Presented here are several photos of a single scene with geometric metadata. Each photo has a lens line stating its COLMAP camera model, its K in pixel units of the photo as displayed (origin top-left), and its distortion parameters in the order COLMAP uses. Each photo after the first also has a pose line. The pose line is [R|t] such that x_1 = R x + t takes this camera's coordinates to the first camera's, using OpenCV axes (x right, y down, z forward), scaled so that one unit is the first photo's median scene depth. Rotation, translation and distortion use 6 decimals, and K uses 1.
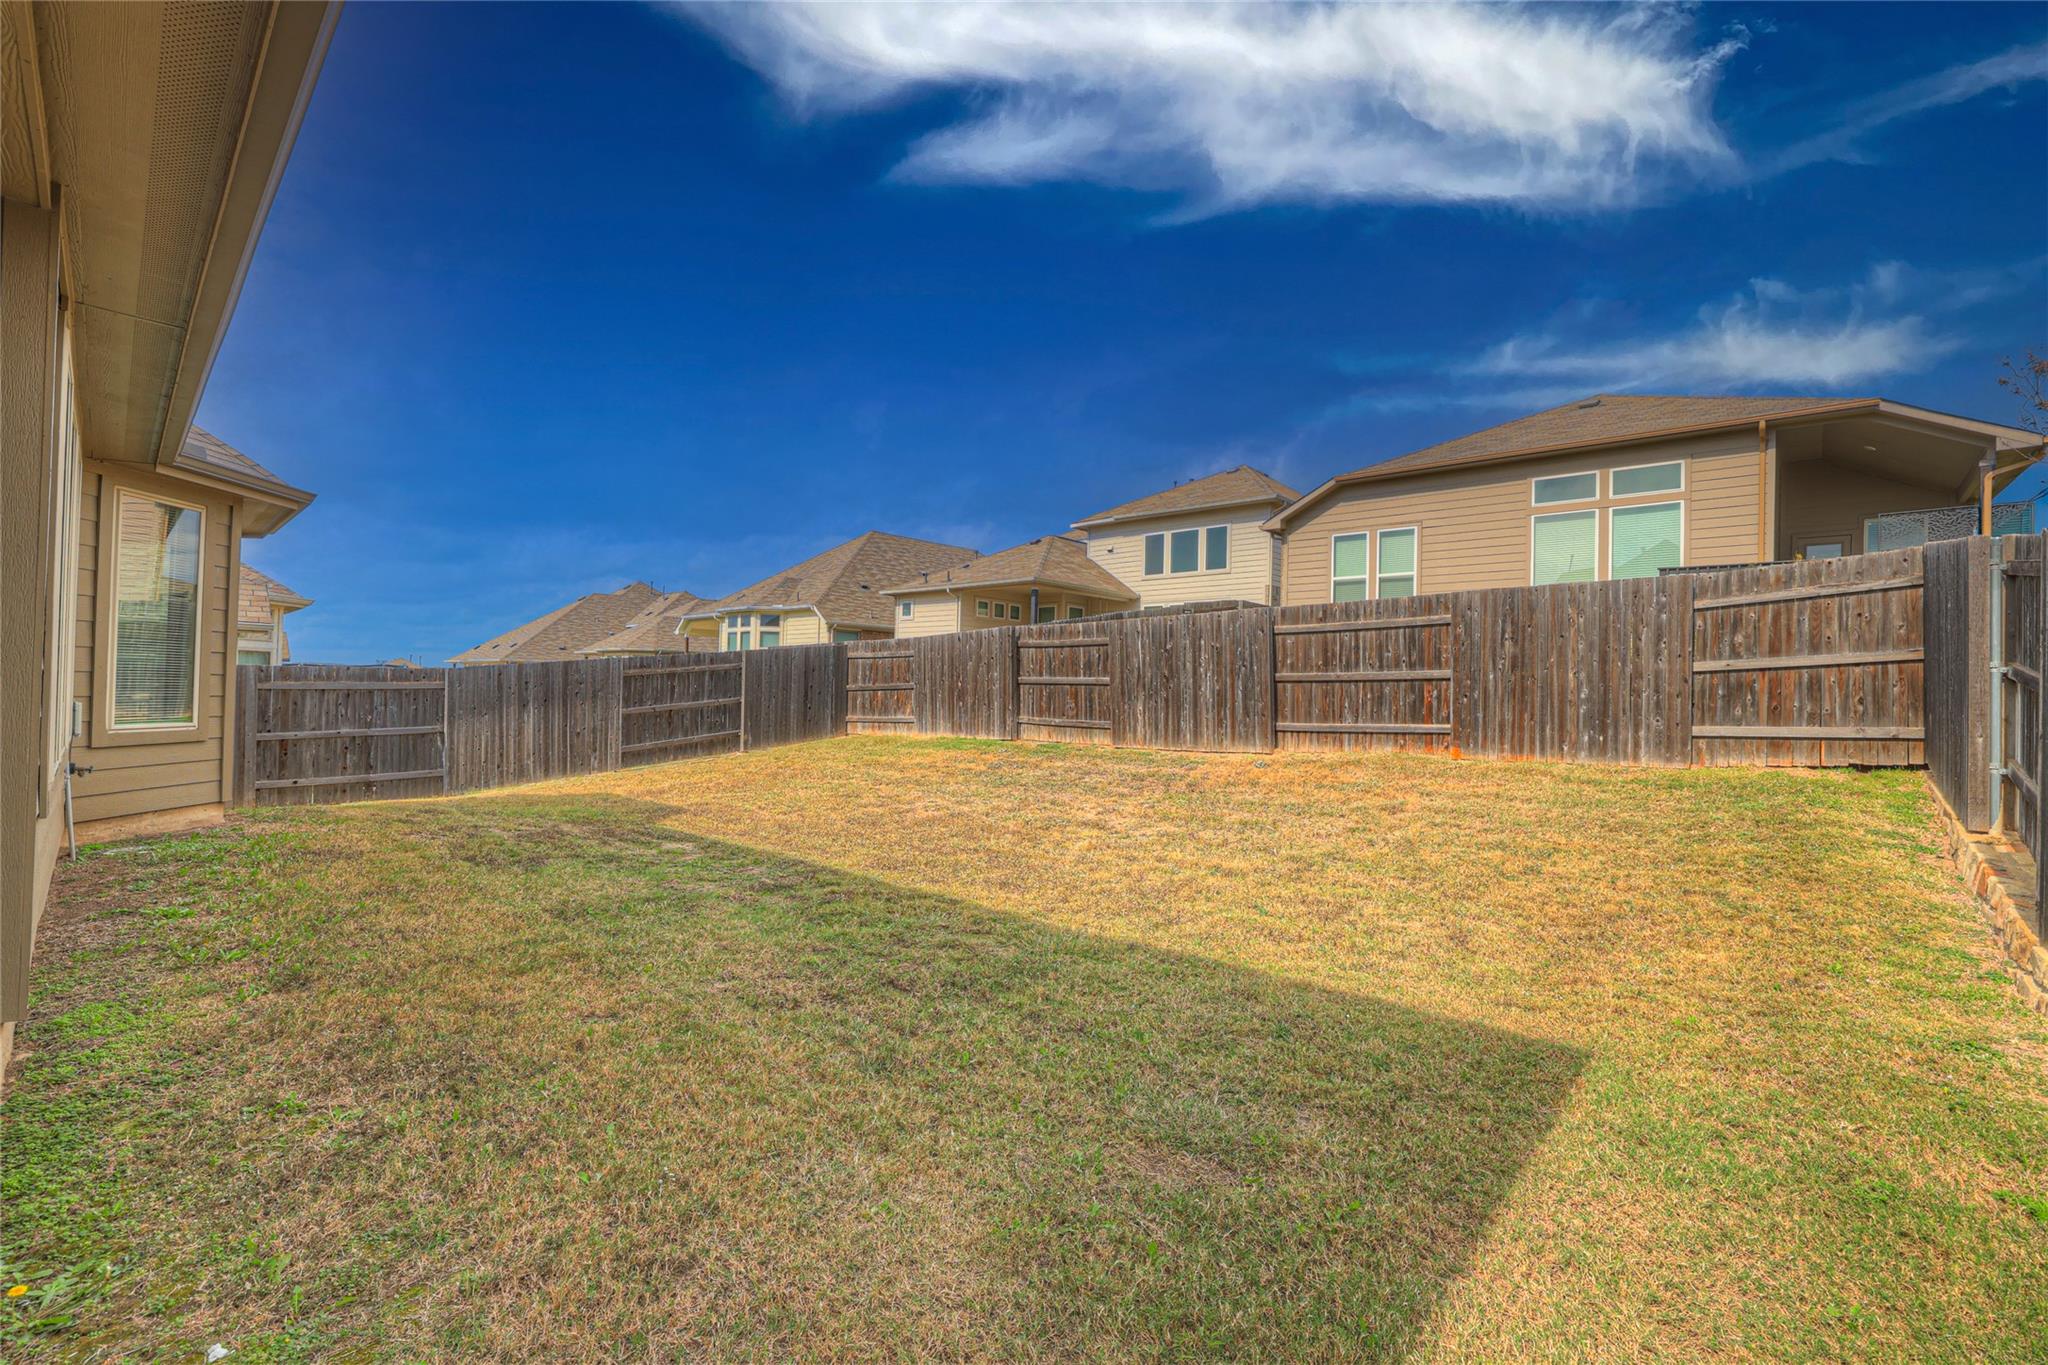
lens RADIAL K [[871.1, 0, 1025.5], [0, 871.1, 678.7], [0, 0, 1]] dist [-0.028286, 0.006308]
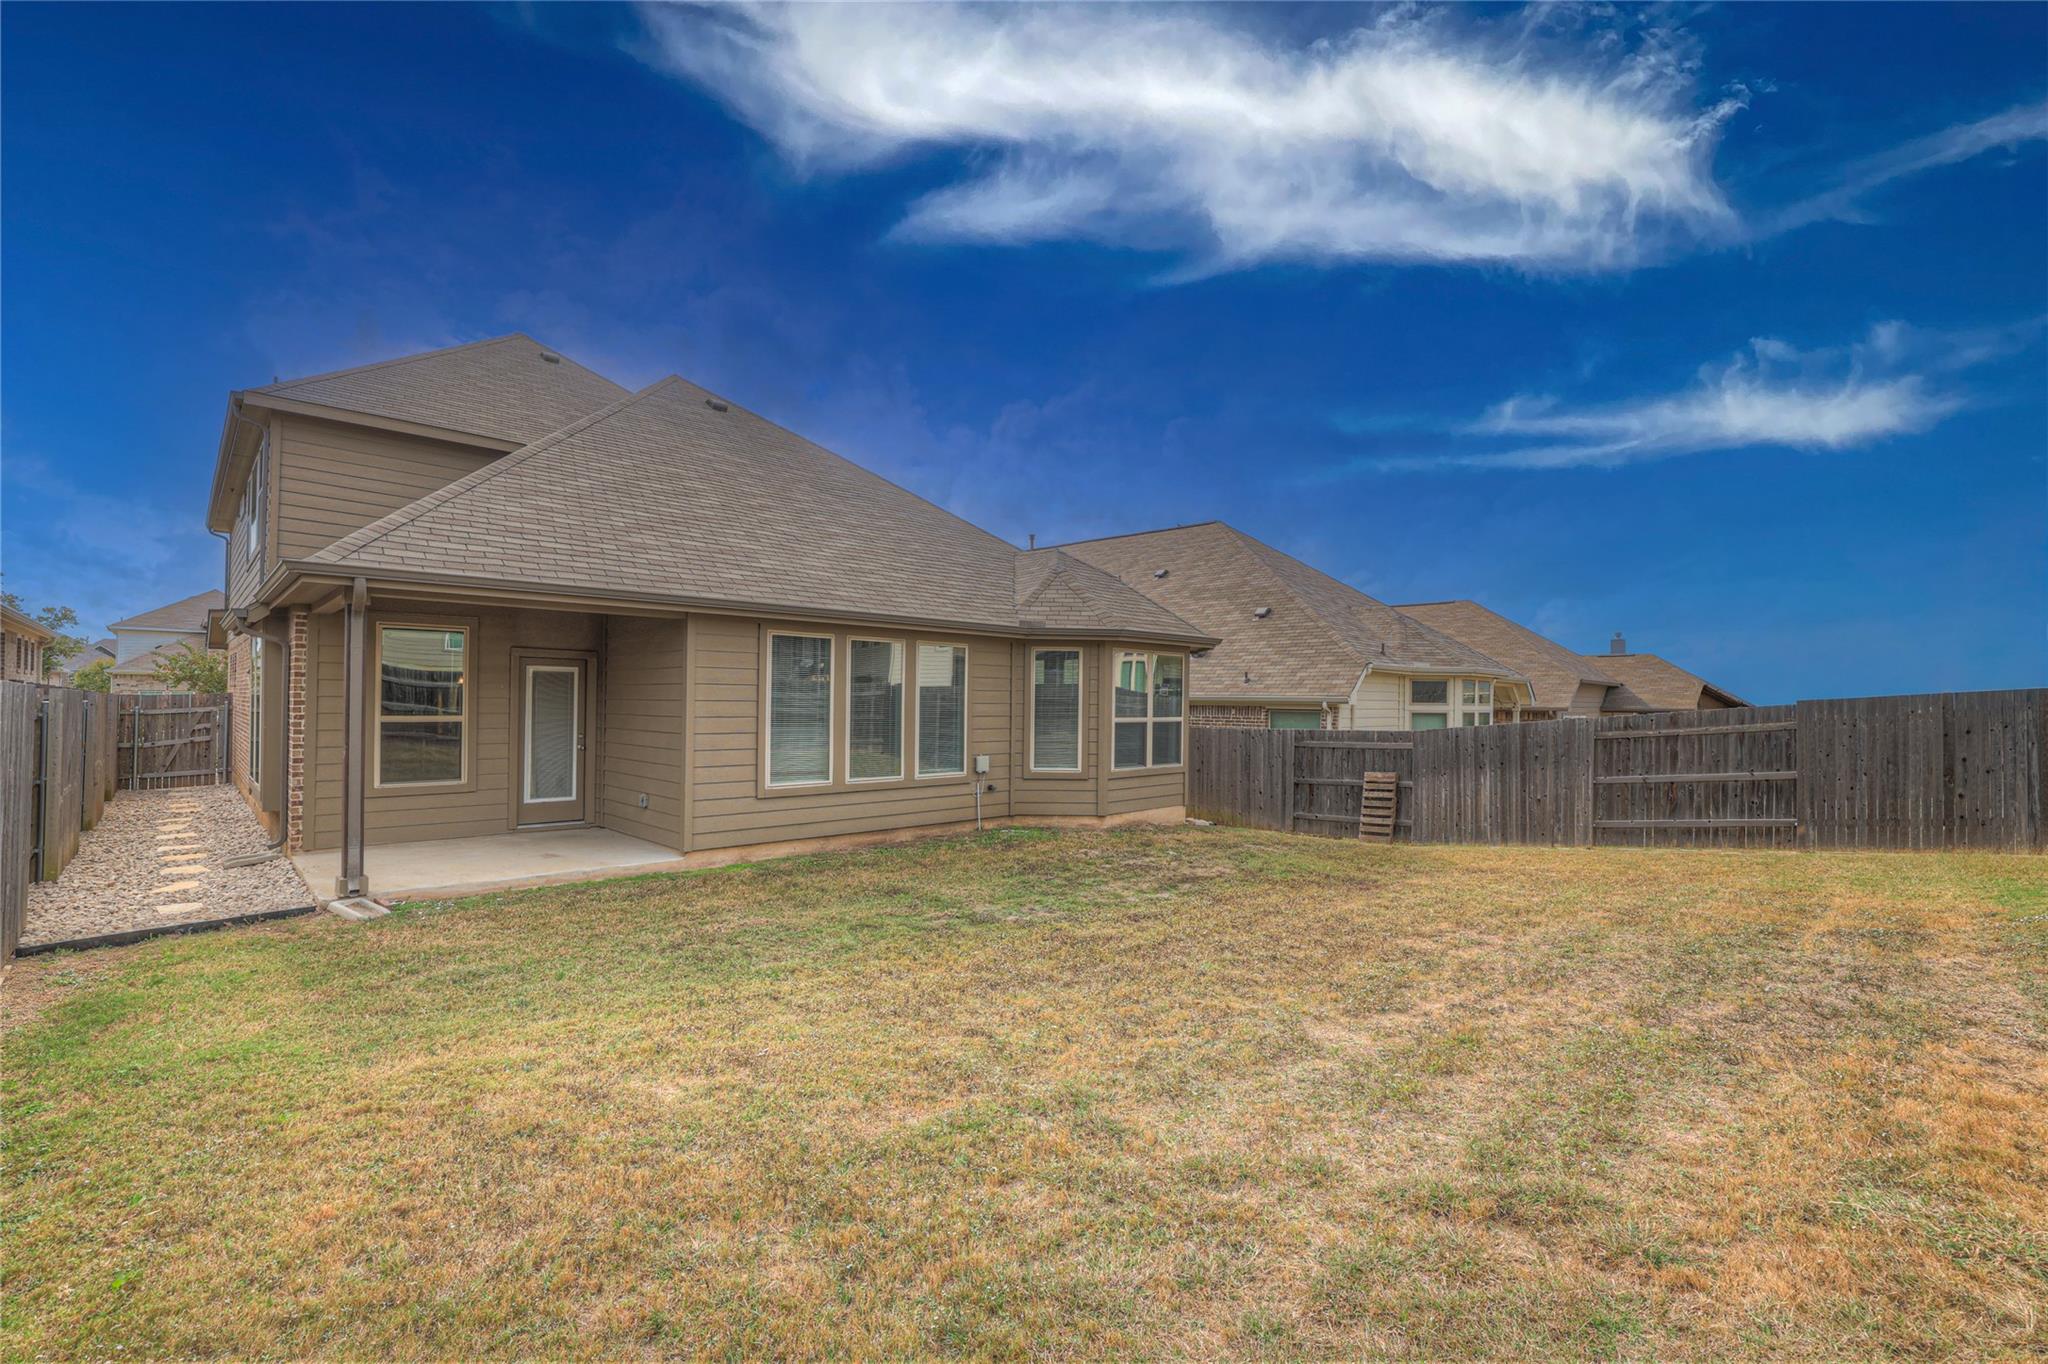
lens RADIAL K [[871.1, 0, 1009.3], [0, 871.1, 689.5], [0, 0, 1]] dist [-0.028286, 0.006308]
pose [[-0.058594, -0.036540, -0.997613, 0.509866], [0.004811, 0.999308, -0.036885, -0.028369], [0.998270, -0.006961, -0.058378, 0.556192]]
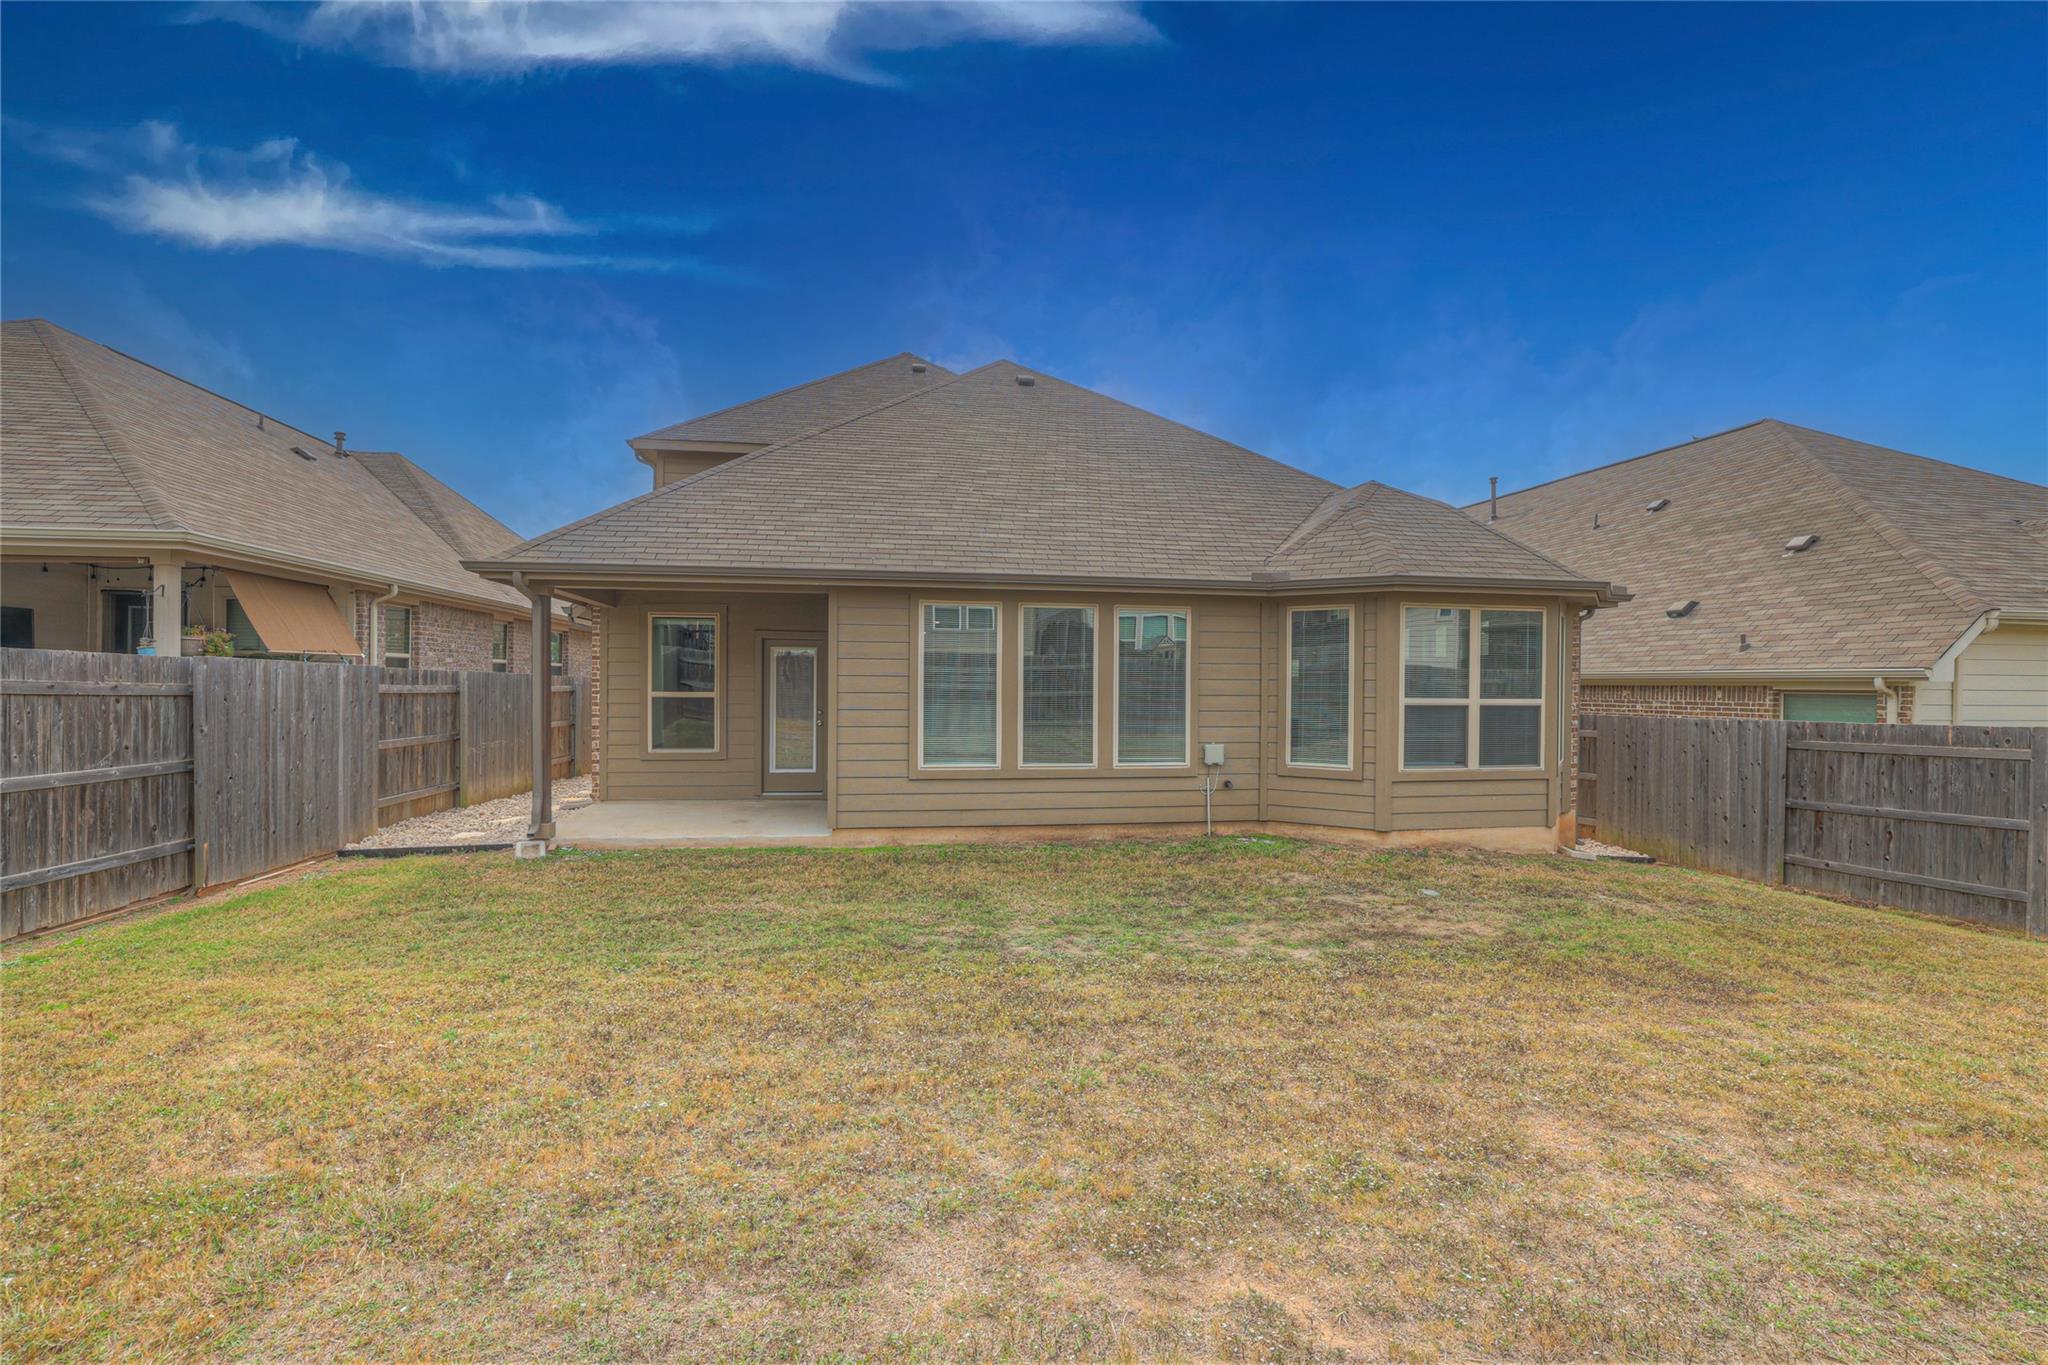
lens RADIAL K [[871.1, 0, 1021.2], [0, 871.1, 685.6], [0, 0, 1]] dist [-0.028286, 0.006308]
pose [[-0.609875, -0.027884, -0.792007, 0.254142], [-0.008520, 0.999554, -0.028630, -0.018727], [0.792452, -0.010713, -0.609840, 0.826225]]
